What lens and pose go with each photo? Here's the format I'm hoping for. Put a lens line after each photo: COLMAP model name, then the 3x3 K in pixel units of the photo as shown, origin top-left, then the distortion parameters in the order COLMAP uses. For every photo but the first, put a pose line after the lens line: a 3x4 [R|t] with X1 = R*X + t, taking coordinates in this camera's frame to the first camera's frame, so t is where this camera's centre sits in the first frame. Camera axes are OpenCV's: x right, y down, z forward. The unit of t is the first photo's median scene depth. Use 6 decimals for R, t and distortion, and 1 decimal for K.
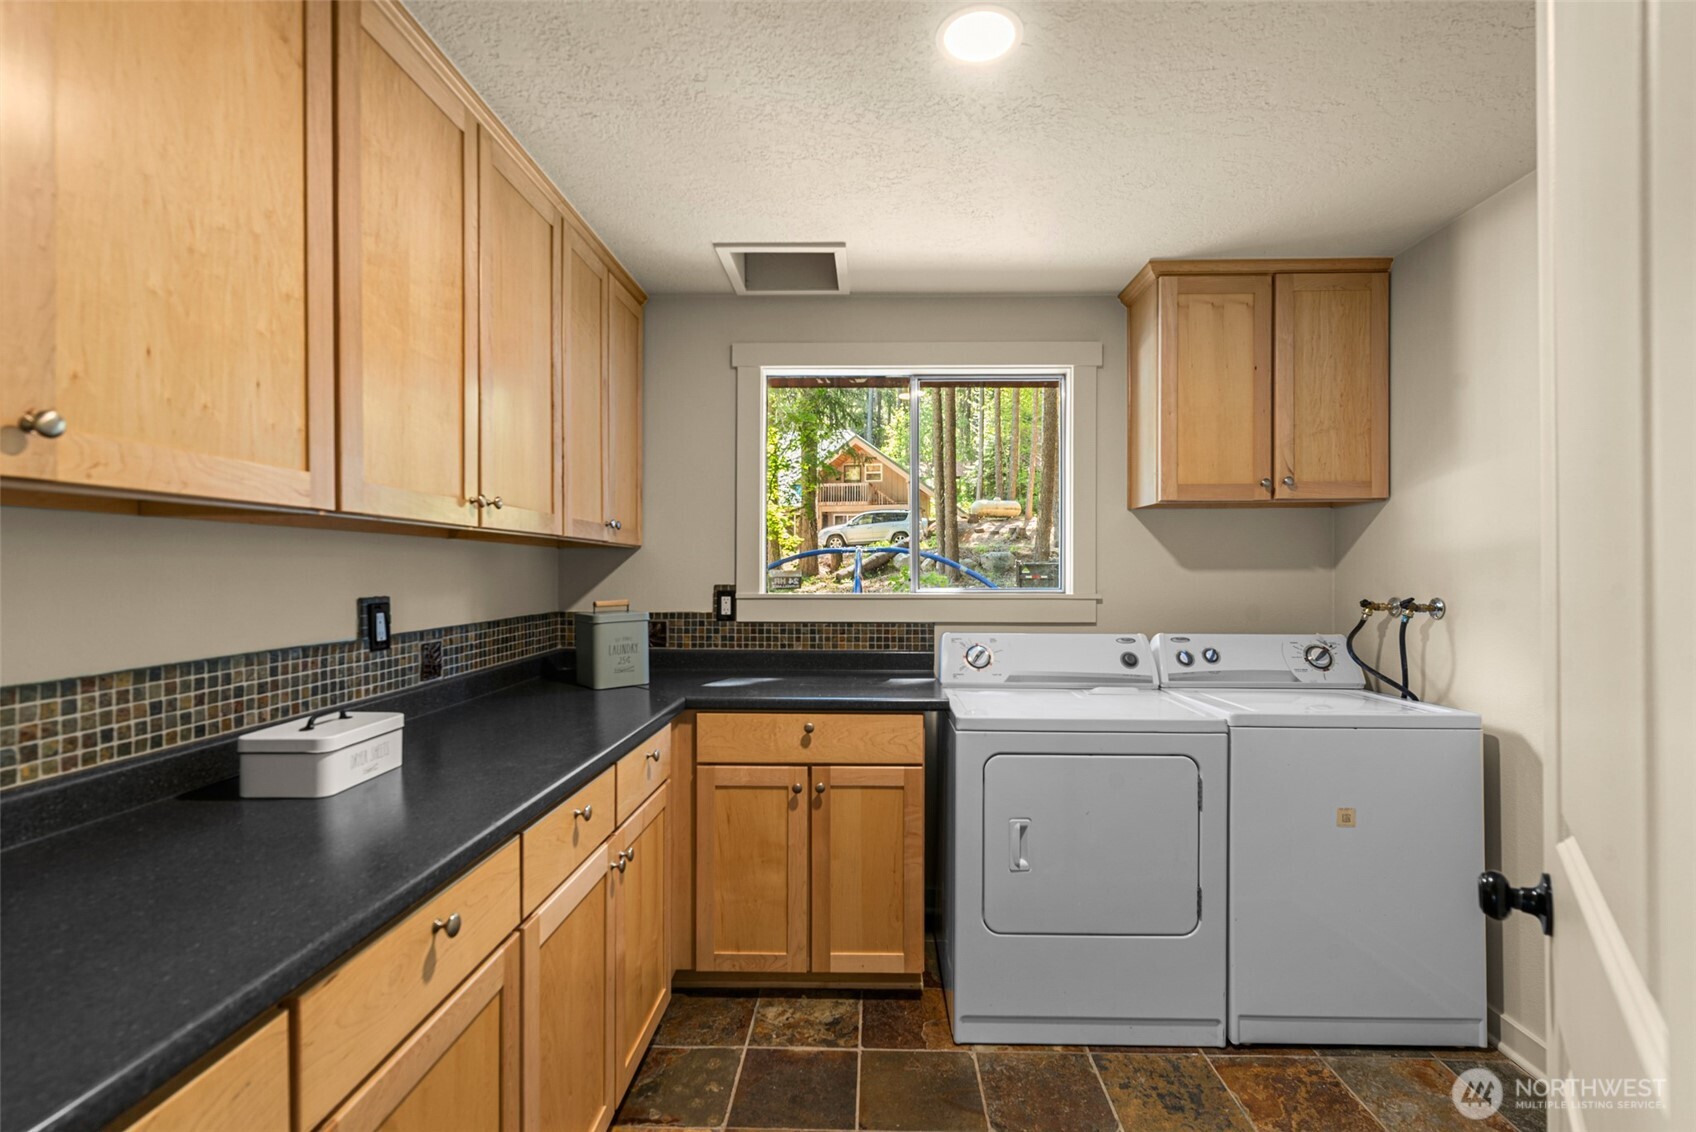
lens RADIAL K [[781.8, 0, 848.0], [0, 781.8, 566.0], [0, 0, 1]] dist [0.000713, 0.000199]
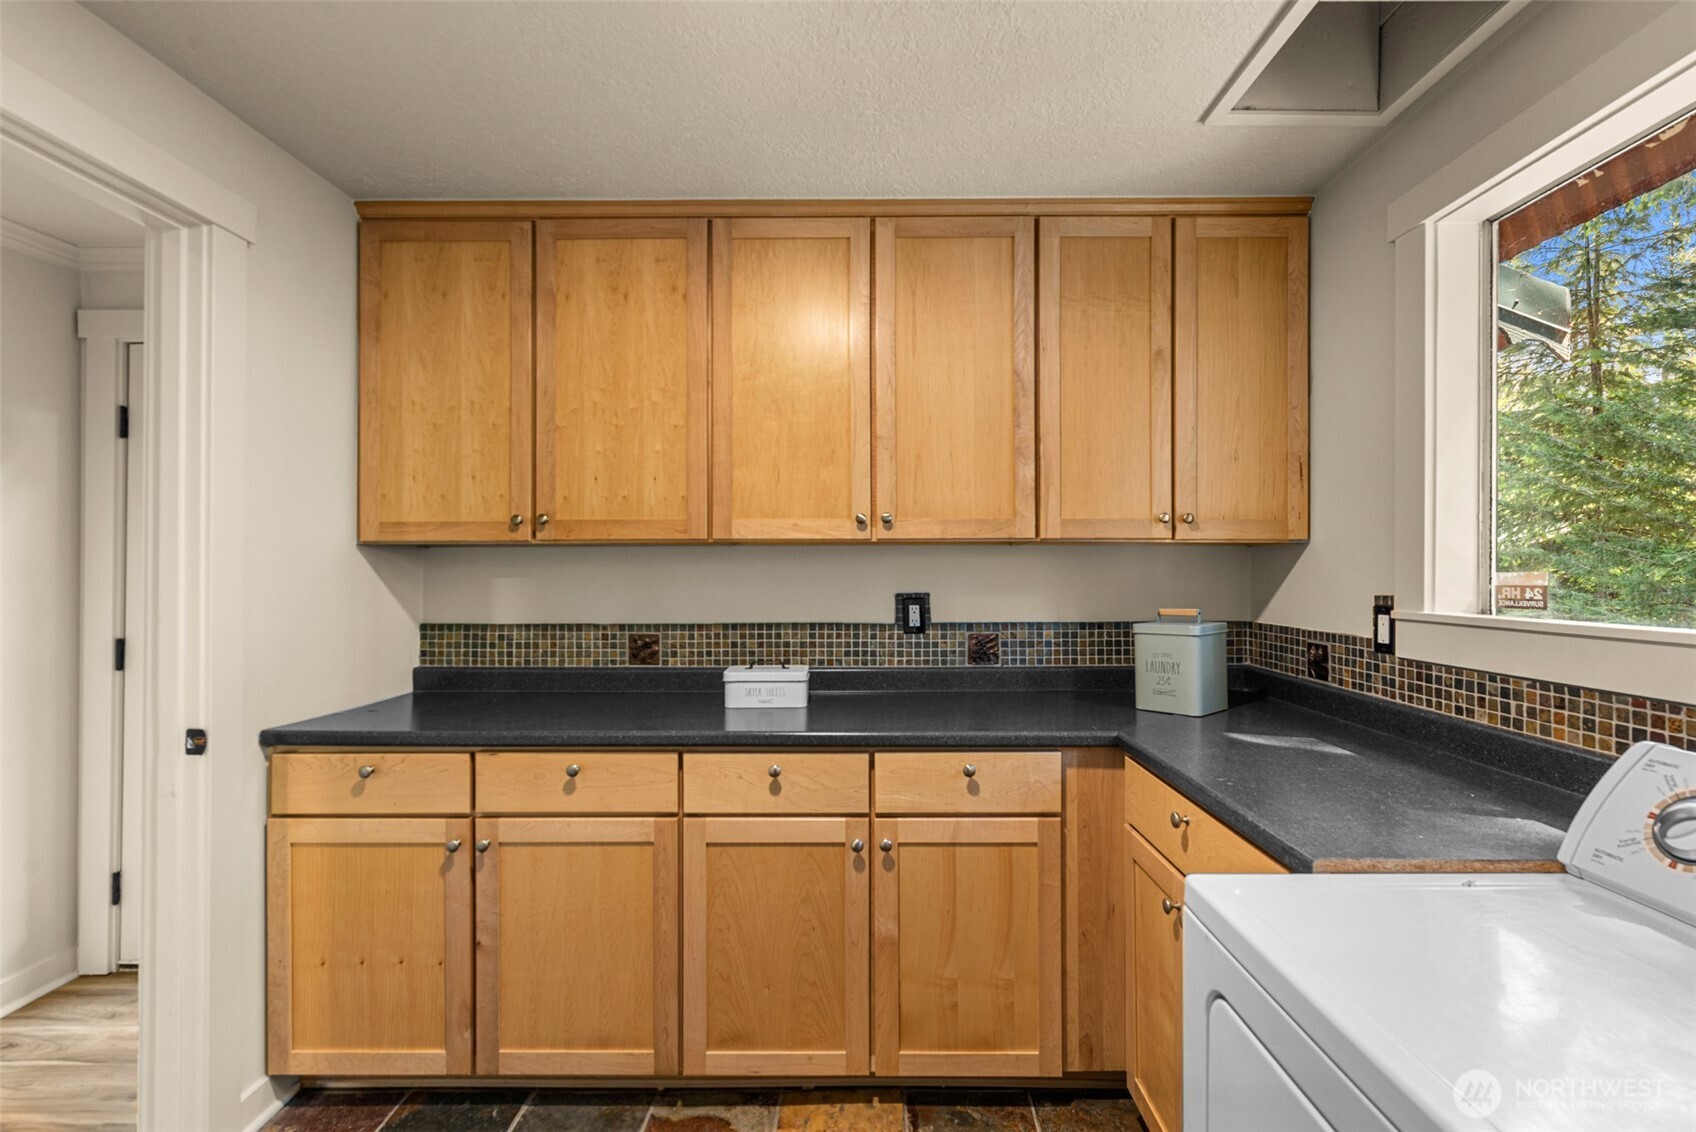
lens RADIAL K [[754.1, 0, 861.0], [0, 754.1, 567.5], [0, 0, 1]] dist [0.003663, -0.000559]
pose [[0.022329, -0.005348, -0.999736, 0.623142], [0.007585, 0.999958, -0.005179, 0.001771], [0.999722, -0.007467, 0.022368, 0.804458]]
